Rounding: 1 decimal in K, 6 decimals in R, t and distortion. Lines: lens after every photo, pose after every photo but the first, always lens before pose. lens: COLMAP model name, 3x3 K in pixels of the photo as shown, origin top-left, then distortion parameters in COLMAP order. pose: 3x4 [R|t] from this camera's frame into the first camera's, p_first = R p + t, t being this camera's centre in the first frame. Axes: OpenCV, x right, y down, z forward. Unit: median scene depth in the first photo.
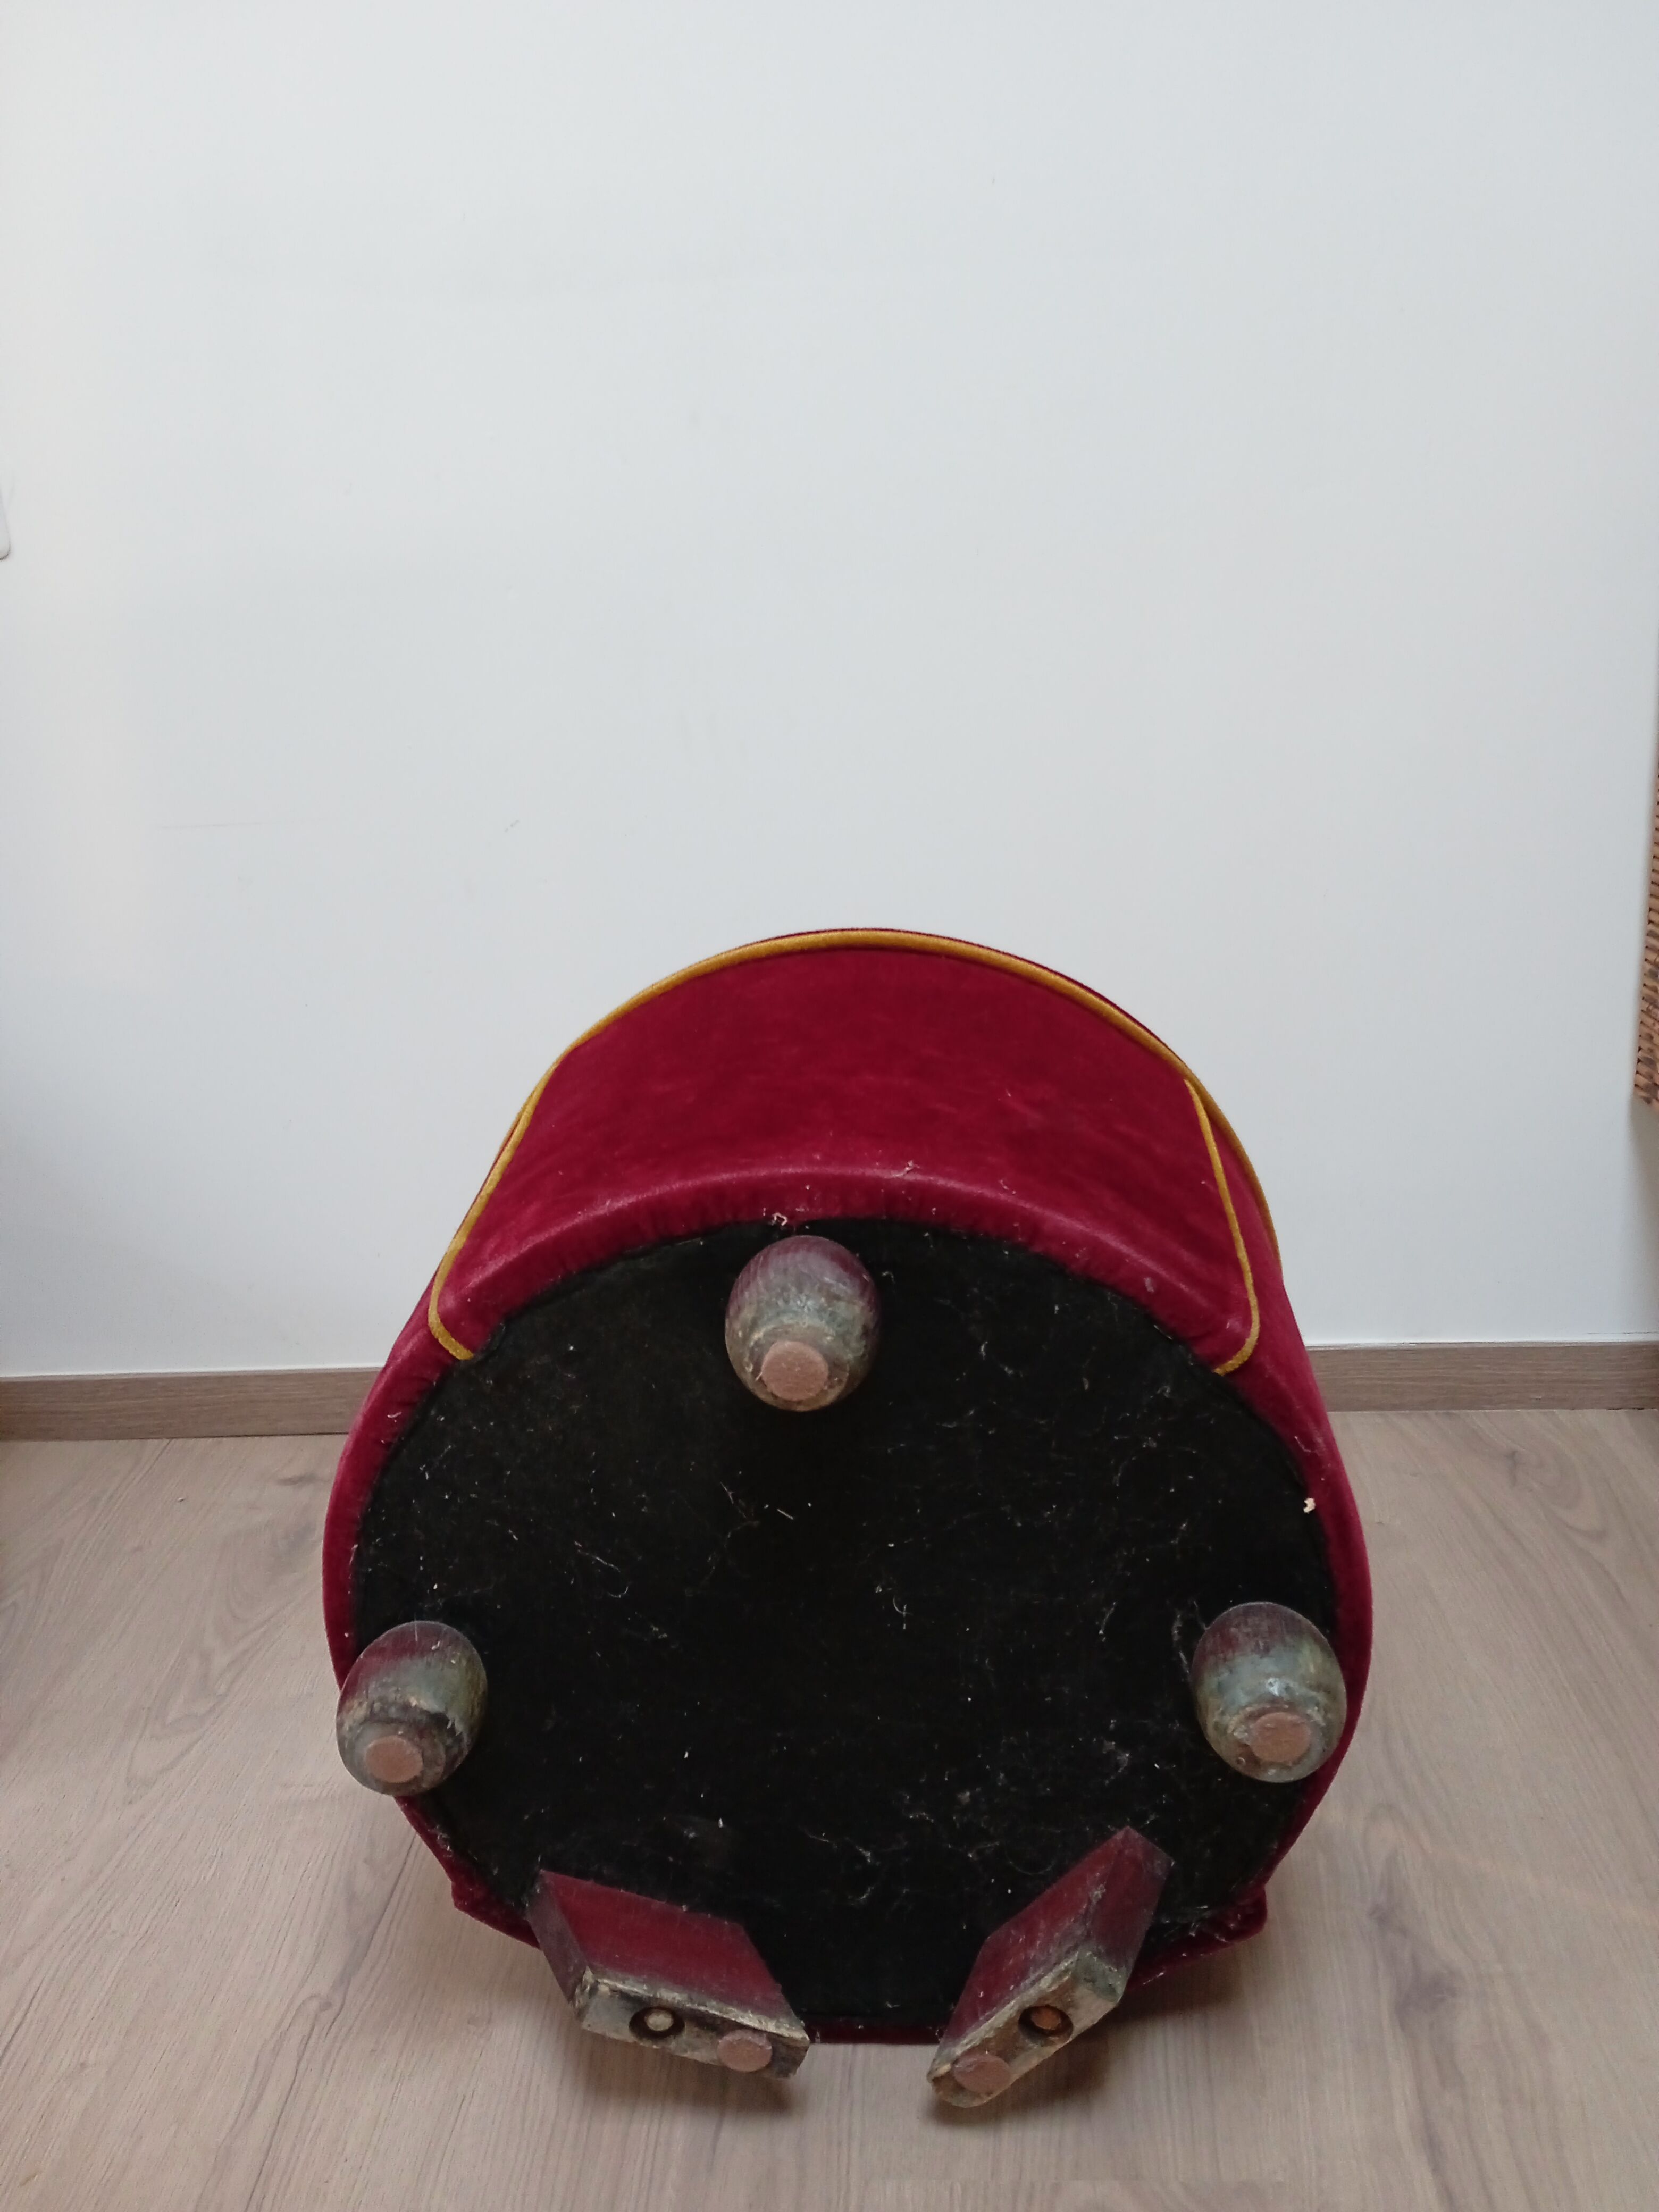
lens RADIAL K [[1835.1, 0, 828.8], [0, 1835.1, 1103.6], [0, 0, 1]] dist [0.098922, -0.172672]
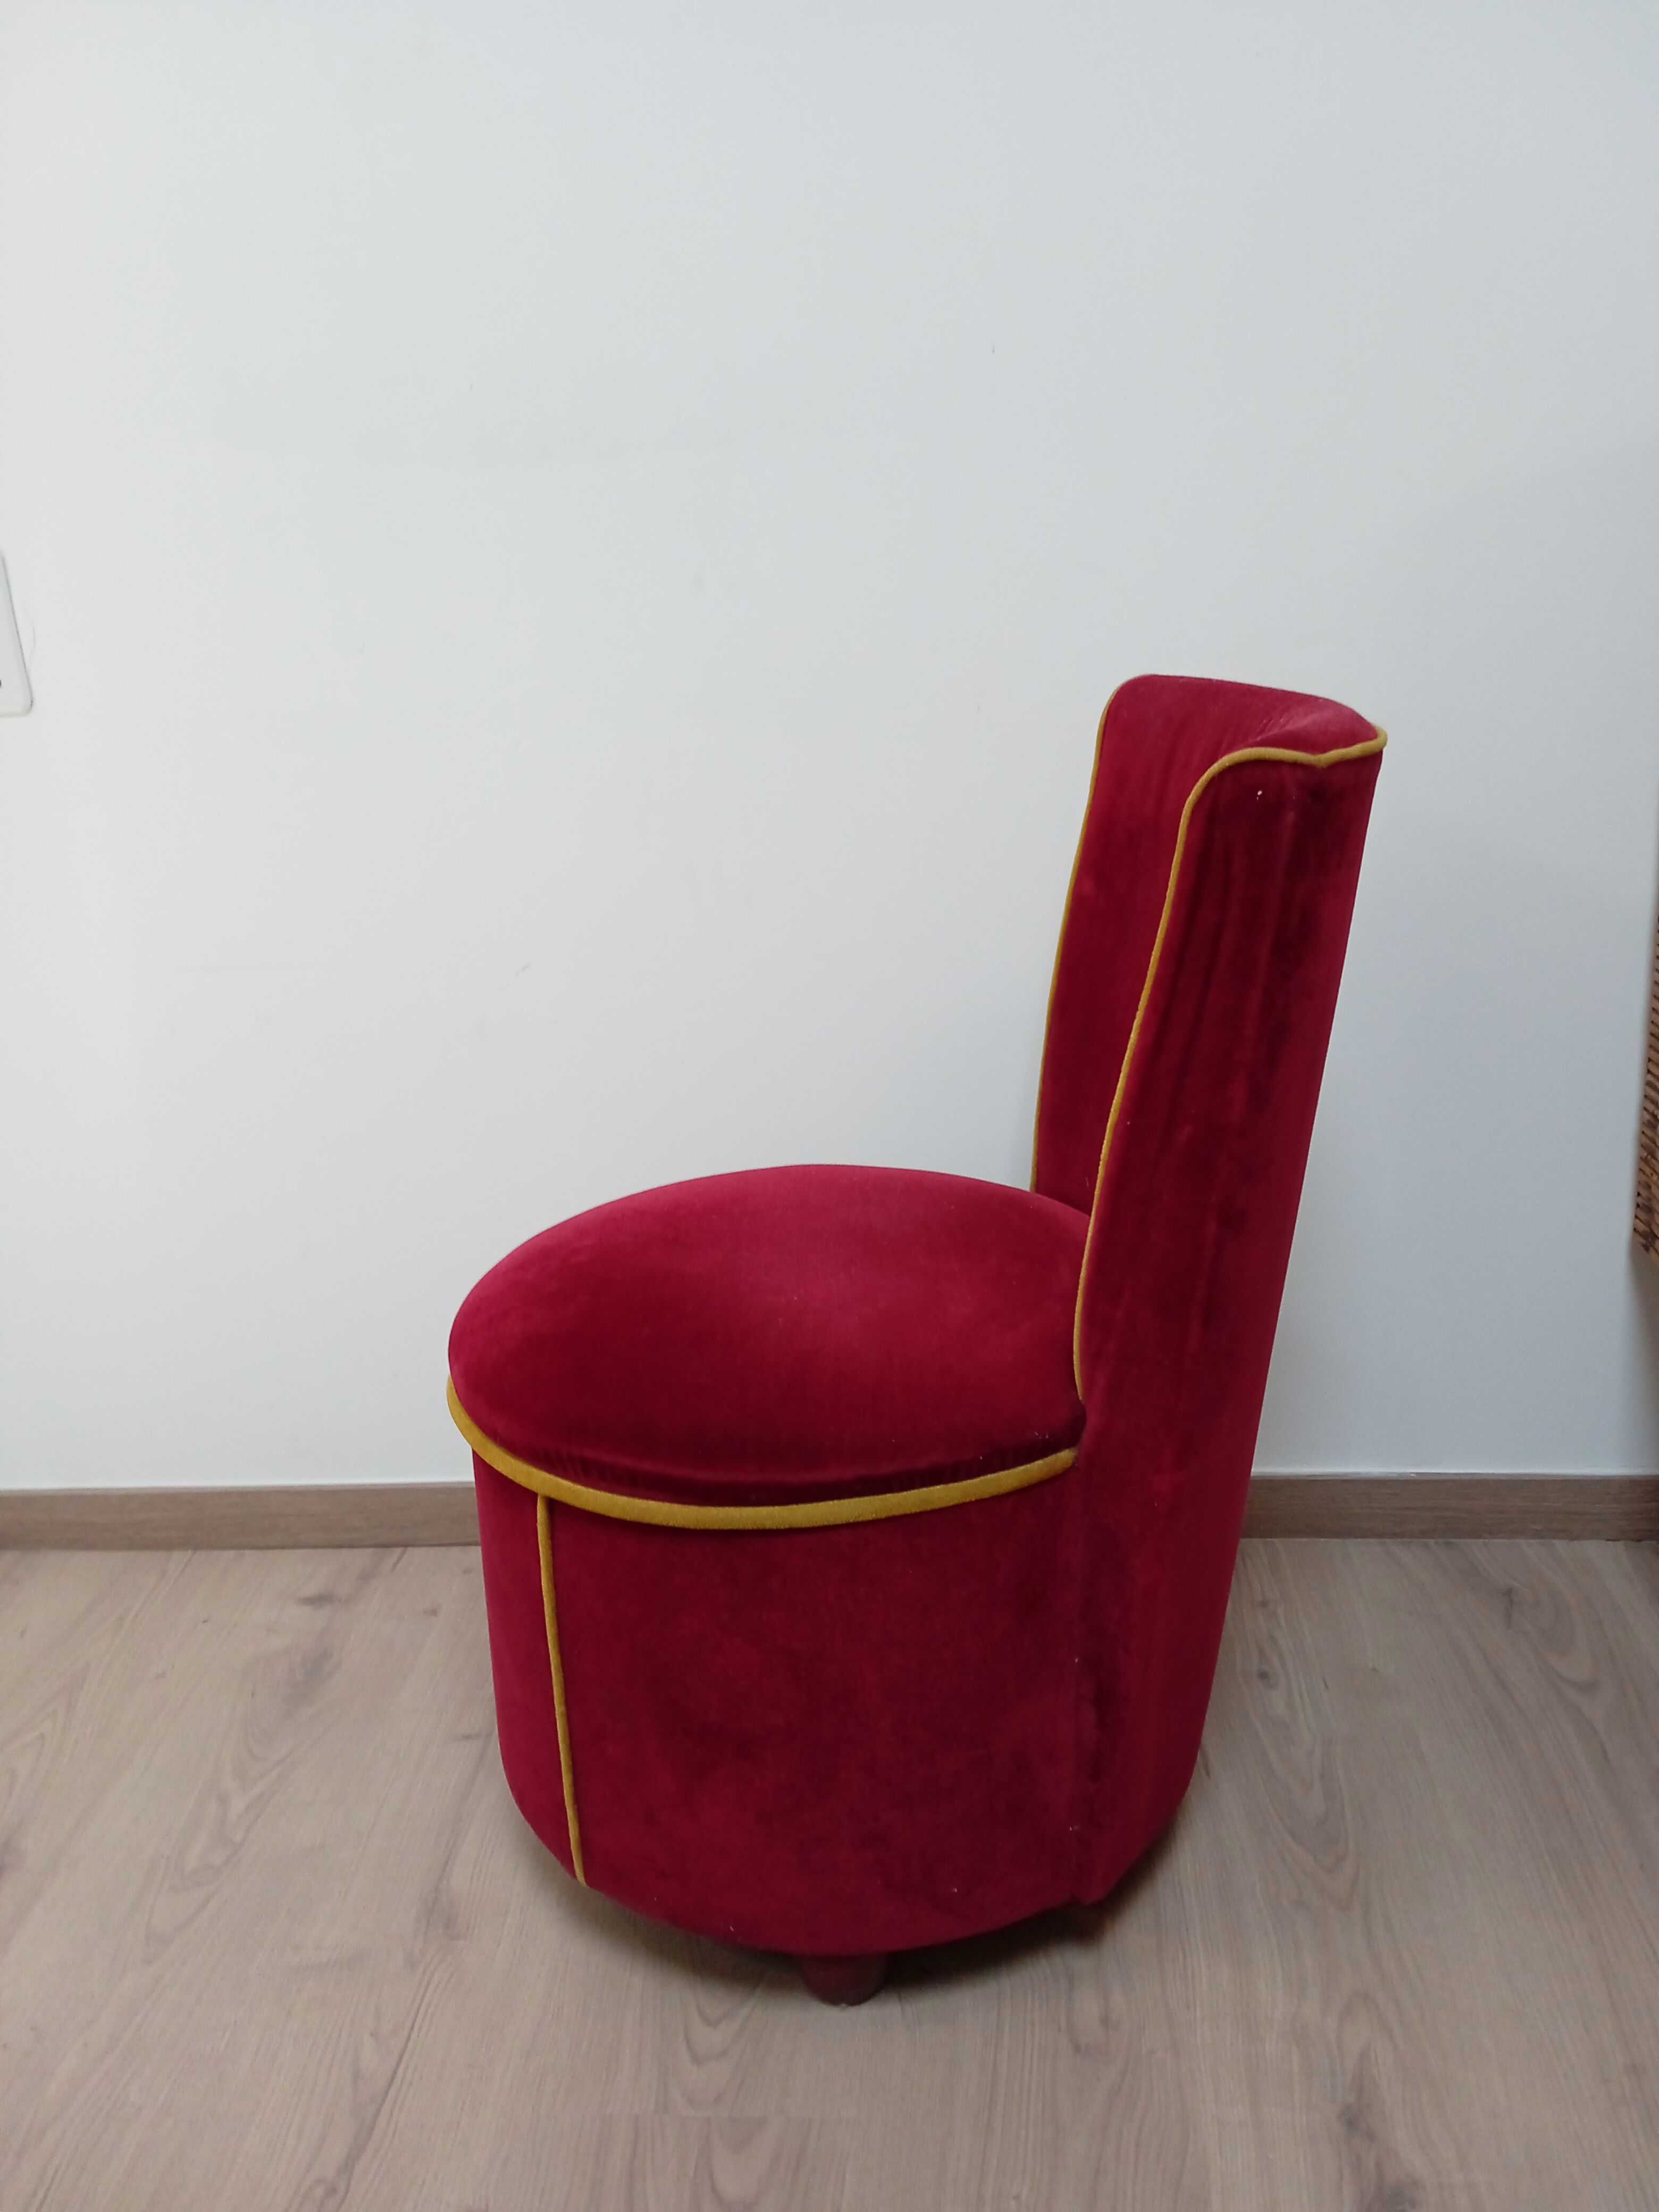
lens RADIAL K [[1840.3, 0, 829.4], [0, 1840.3, 1095.6], [0, 0, 1]] dist [0.097629, -0.169363]
pose [[0.999721, 0.002212, -0.023536, 0.028181], [-0.001777, 0.999828, 0.018451, -0.129225], [0.023572, -0.018404, 0.999553, -0.022971]]
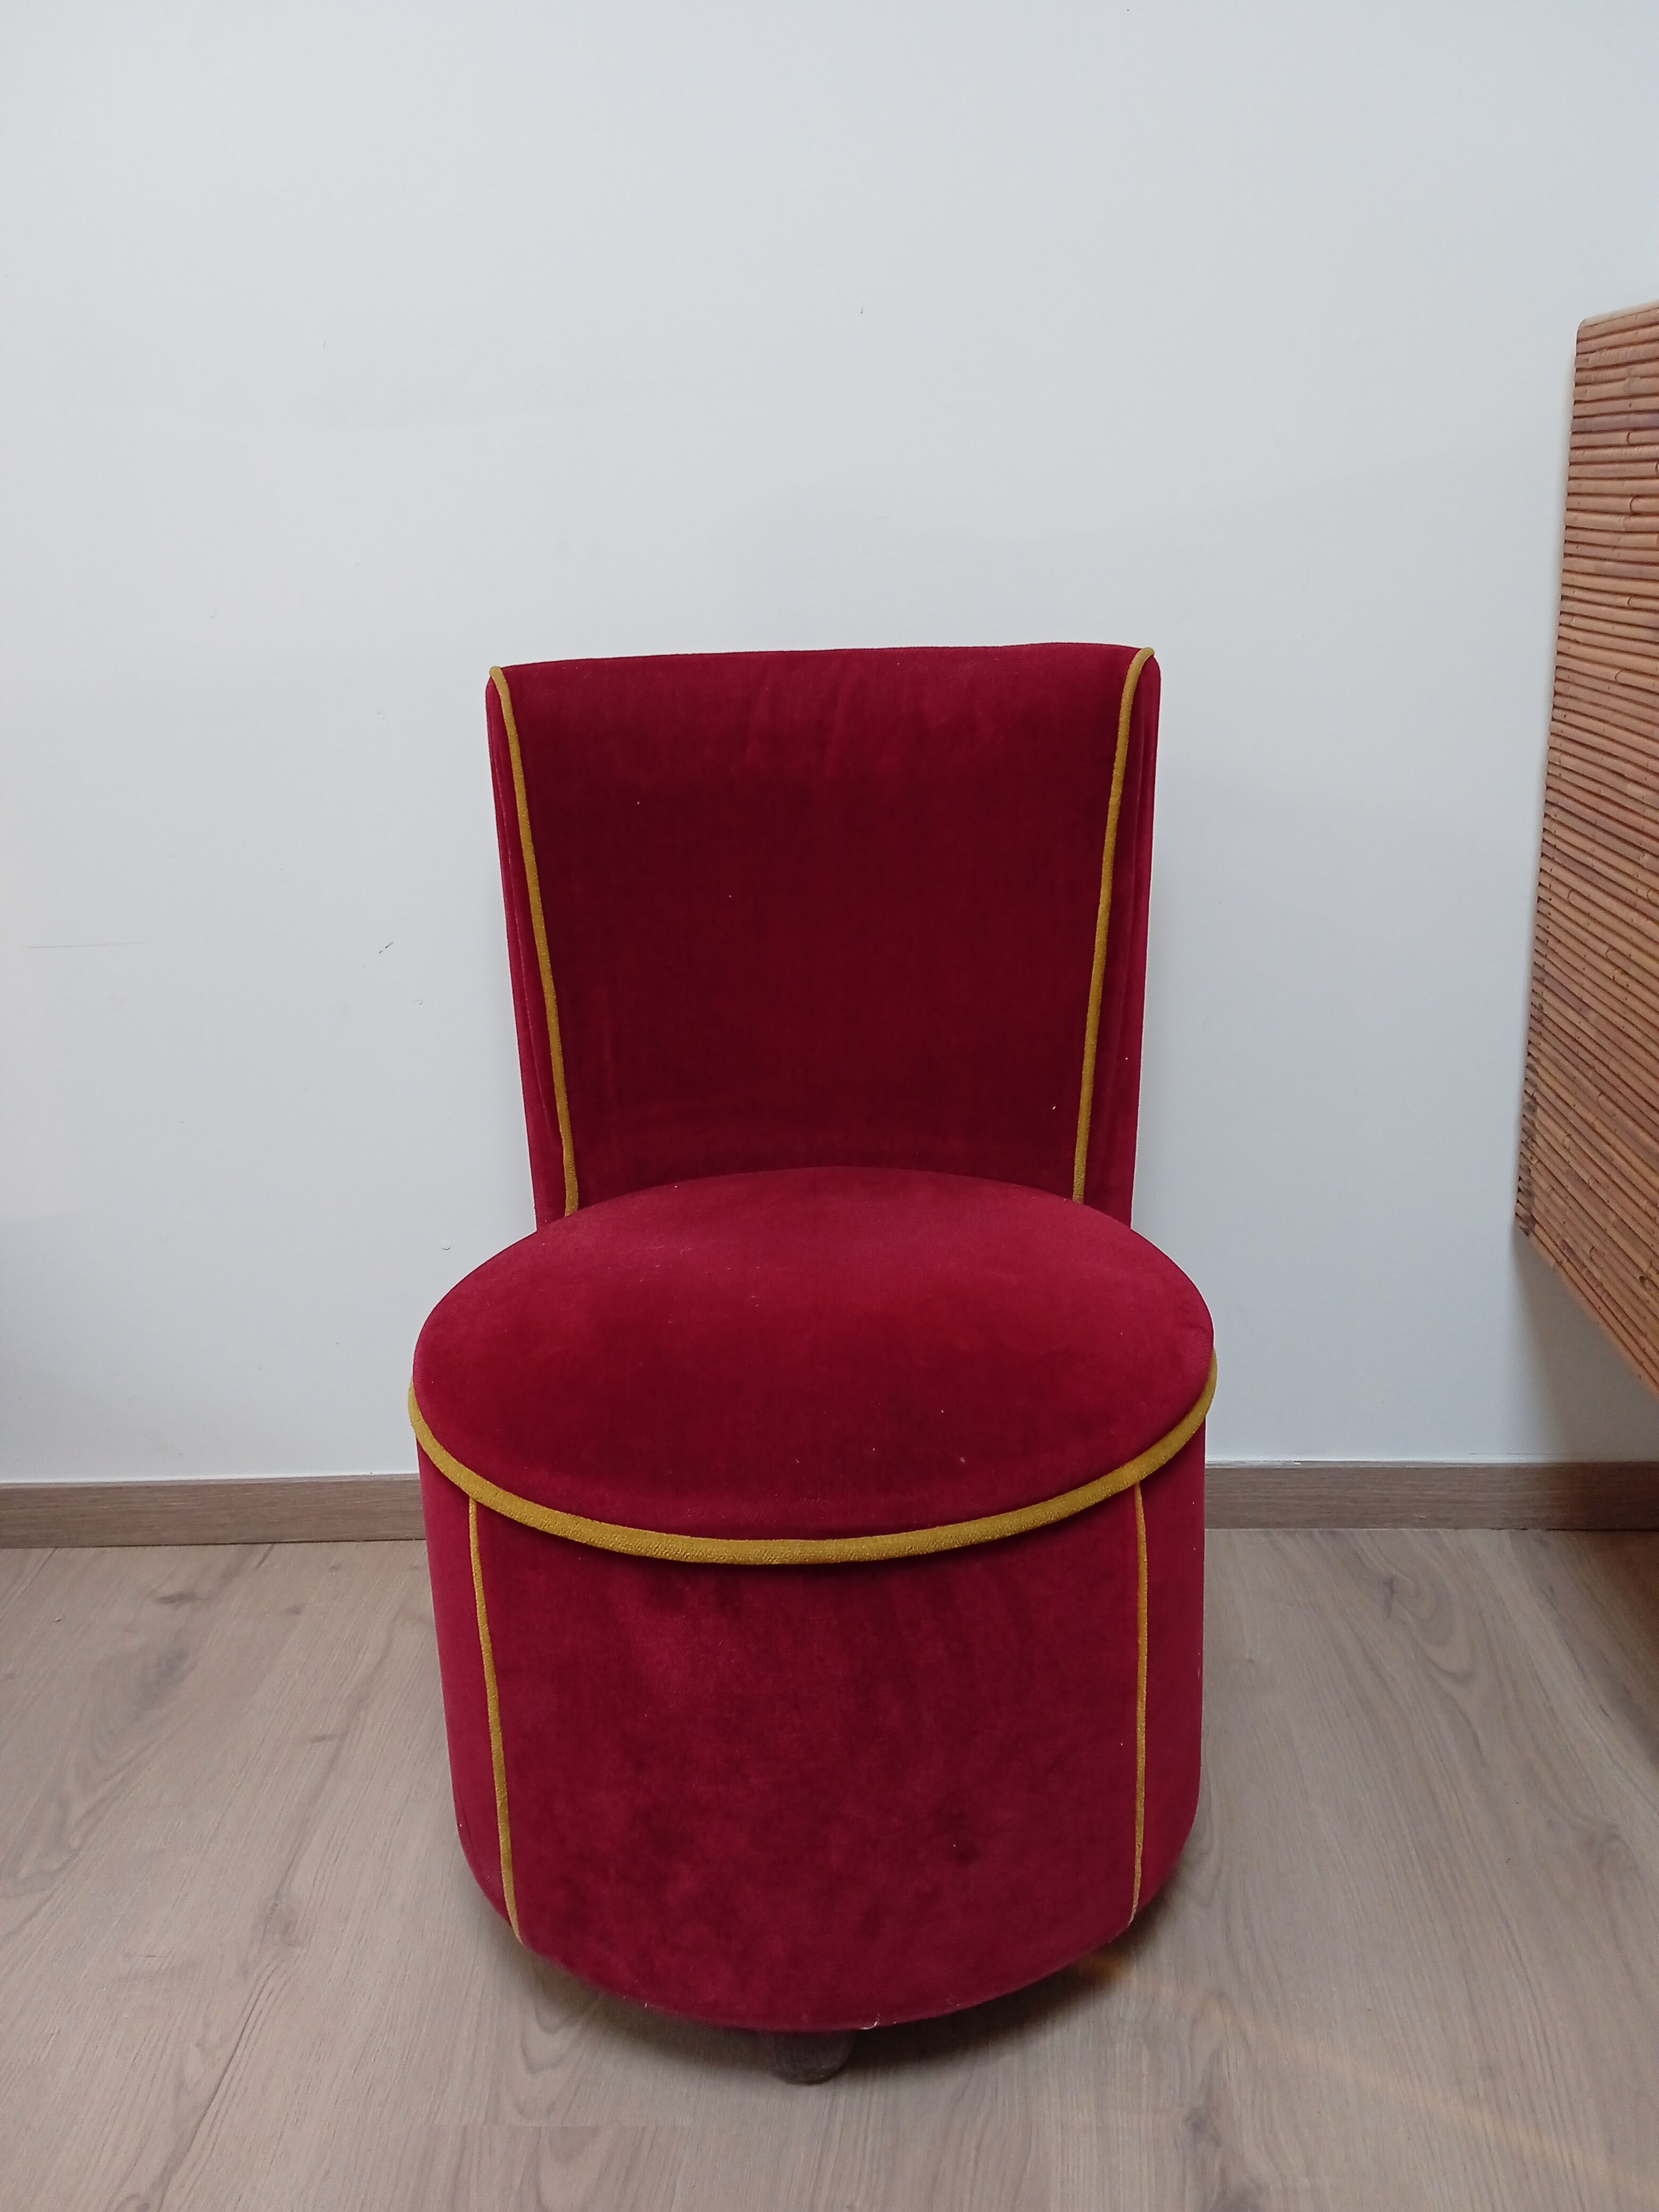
lens RADIAL K [[1843.4, 0, 827.8], [0, 1843.4, 1103.7], [0, 0, 1]] dist [0.091258, -0.162345]
pose [[0.999997, 0.002550, -0.000008, 0.084835], [-0.002549, 0.999704, 0.024190, -0.118767], [0.000070, -0.024189, 0.999707, 0.007442]]
